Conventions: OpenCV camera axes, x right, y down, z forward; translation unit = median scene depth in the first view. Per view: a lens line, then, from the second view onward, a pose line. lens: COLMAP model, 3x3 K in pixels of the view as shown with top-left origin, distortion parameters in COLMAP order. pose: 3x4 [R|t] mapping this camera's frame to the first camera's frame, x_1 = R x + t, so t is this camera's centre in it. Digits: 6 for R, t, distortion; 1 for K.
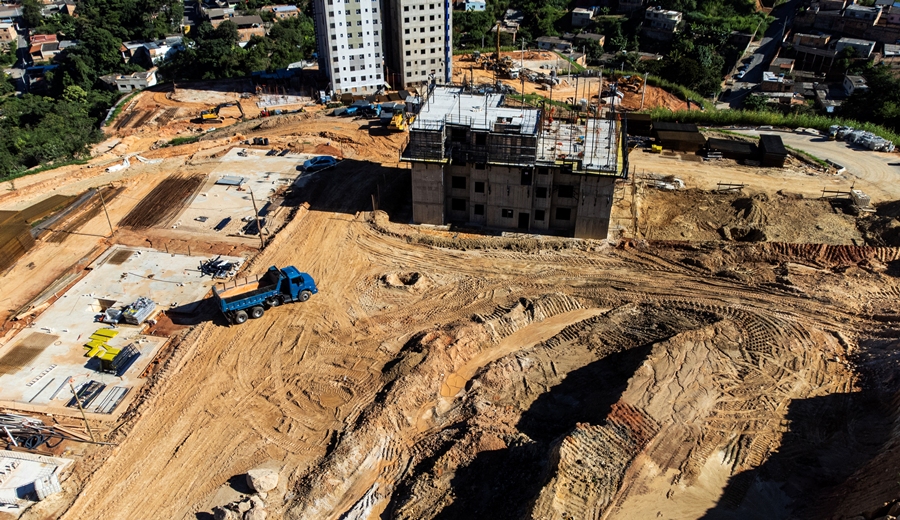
lens RADIAL K [[686.2, 0, 450.1], [0, 686.2, 258.4], [0, 0, 1]] dist [0.030048, 0.046445]
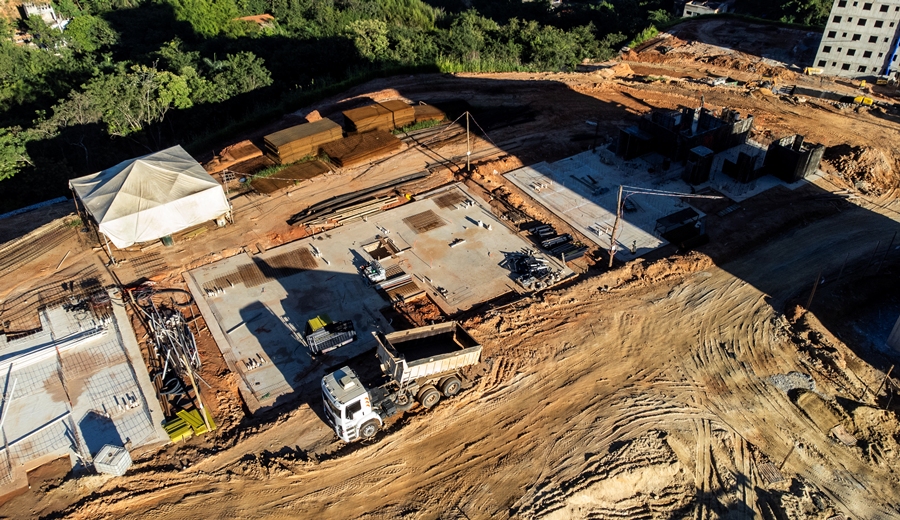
lens RADIAL K [[686.2, 0, 449.8], [0, 686.2, 257.2], [0, 0, 1]] dist [0.030048, 0.046445]
pose [[0.677581, 0.436343, -0.592021, 0.007561], [-0.389105, 0.895780, 0.214885, -0.075651], [0.624084, 0.084756, 0.776747, 0.276587]]
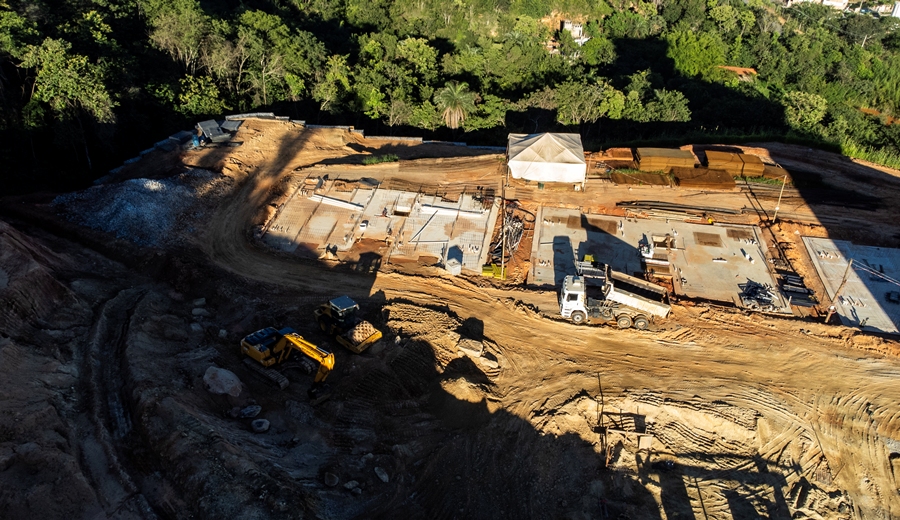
lens RADIAL K [[686.2, 0, 448.0], [0, 686.2, 260.1], [0, 0, 1]] dist [0.030048, 0.046445]
pose [[0.013505, 0.565105, -0.824908, 0.248430], [-0.550589, 0.692852, 0.465626, -0.143112], [0.834667, 0.447897, 0.320498, 0.237919]]
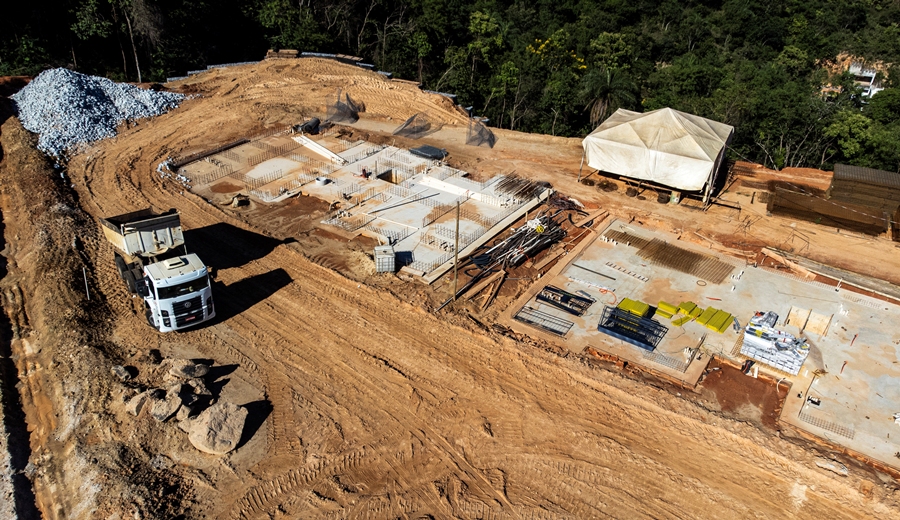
lens RADIAL K [[686.2, 0, 448.1], [0, 686.2, 258.9], [0, 0, 1]] dist [0.030048, 0.046445]
pose [[-0.396847, 0.459504, -0.794587, 0.017942], [-0.524490, 0.596905, 0.607136, -0.091182], [0.753274, 0.657693, 0.004125, 0.463948]]
